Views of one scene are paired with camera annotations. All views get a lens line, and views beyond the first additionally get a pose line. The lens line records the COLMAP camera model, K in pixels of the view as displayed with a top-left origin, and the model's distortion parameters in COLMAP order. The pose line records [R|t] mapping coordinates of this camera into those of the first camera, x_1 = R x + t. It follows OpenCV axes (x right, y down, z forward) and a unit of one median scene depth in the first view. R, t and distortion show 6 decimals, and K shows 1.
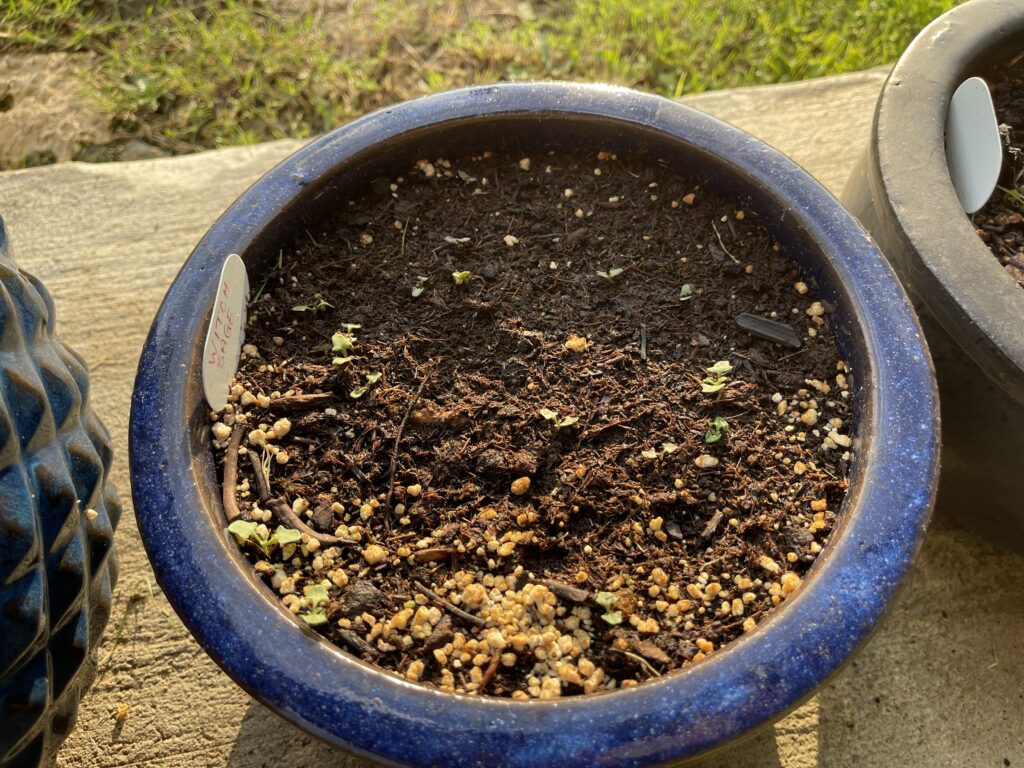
lens RADIAL K [[783.5, 0, 512.0], [0, 783.5, 384.0], [0, 0, 1]] dist [0.067979, -0.119591]
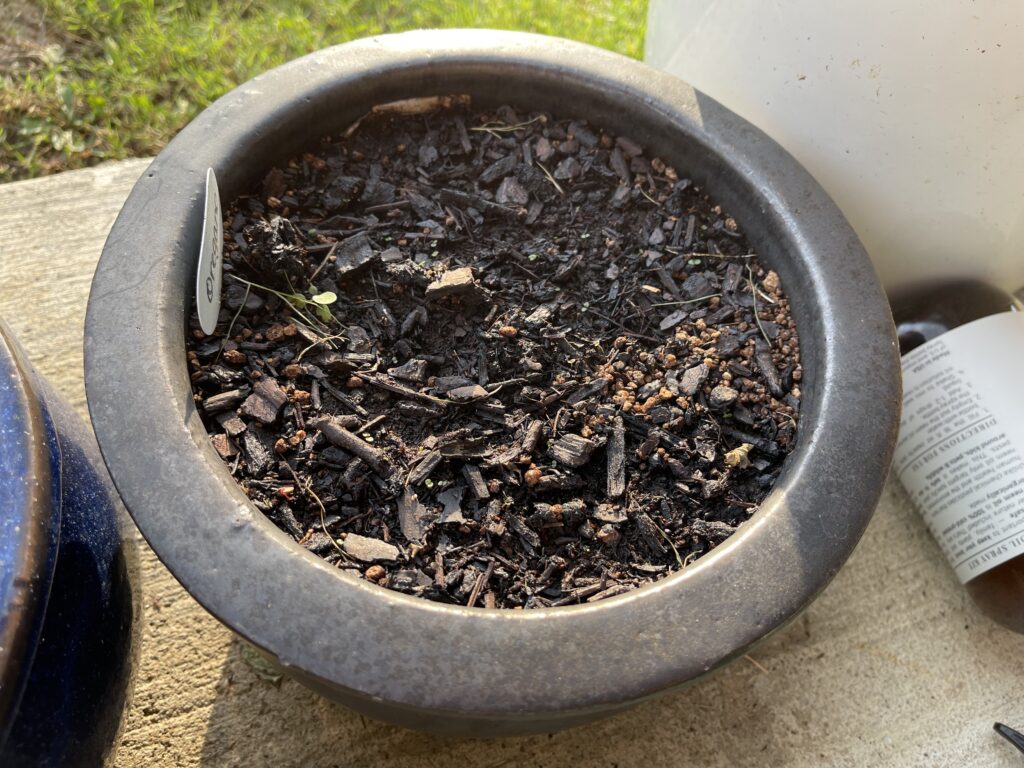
lens RADIAL K [[783.5, 0, 512.0], [0, 783.5, 384.0], [0, 0, 1]] dist [0.067979, -0.119591]
pose [[0.975757, -0.096411, 0.196475, 0.675501], [0.098238, 0.995163, 0.000452, -0.123949], [-0.195568, 0.018860, 0.980509, 0.115410]]
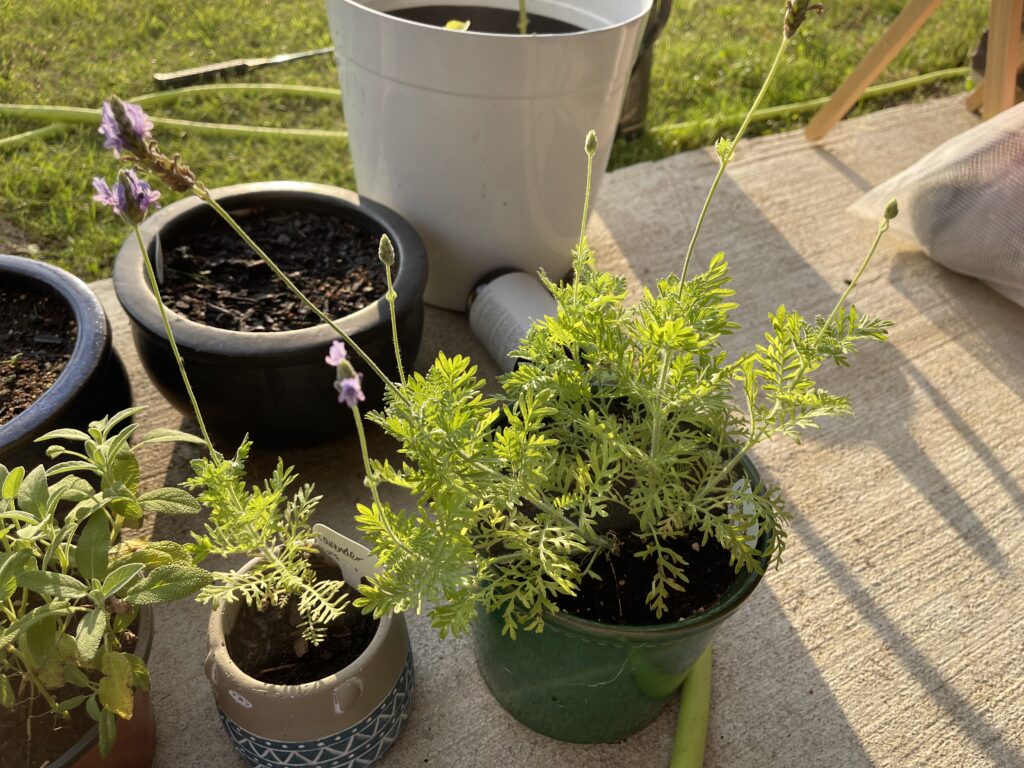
lens RADIAL K [[783.5, 0, 512.0], [0, 783.5, 384.0], [0, 0, 1]] dist [0.067979, -0.119591]
pose [[0.922296, -0.170274, 0.346955, 0.626632], [0.264567, 0.932566, -0.245614, 0.784474], [-0.281736, 0.318321, 0.905150, -1.094575]]
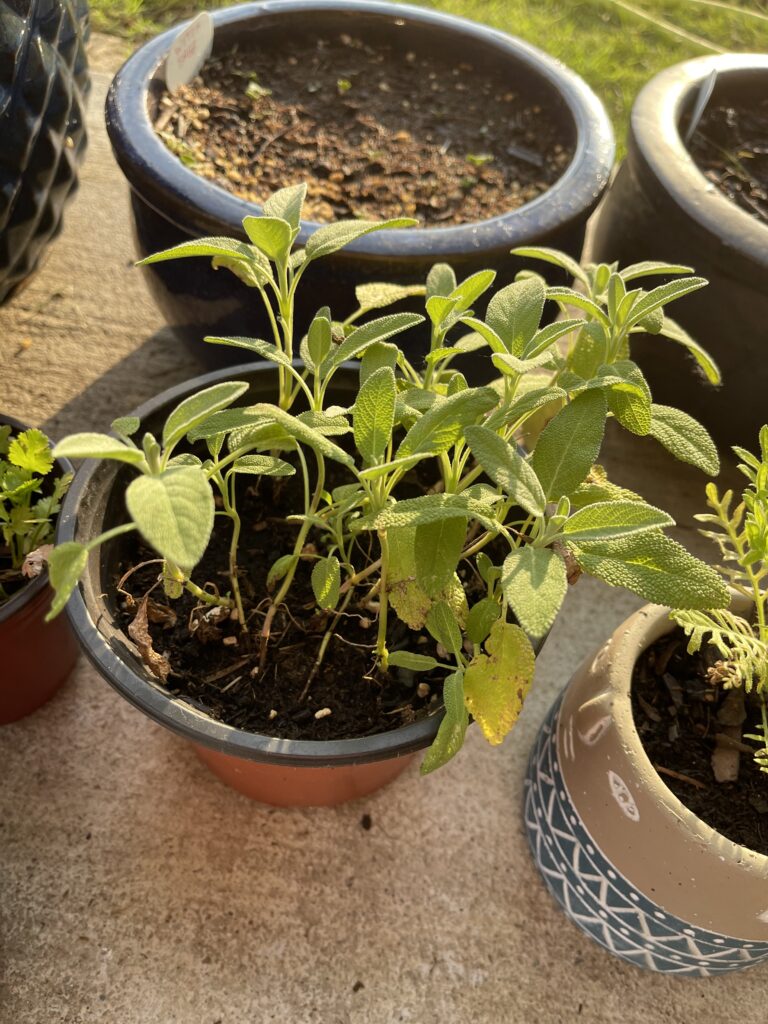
lens RADIAL K [[783.5, 0, 365.4], [0, 783.5, 518.5], [0, 0, 1]] dist [0.067979, -0.119591]
pose [[0.952995, 0.294316, -0.071955, 0.299628], [-0.300860, 0.947313, -0.109914, 0.733175], [0.035814, 0.126396, 0.991333, -0.364663]]
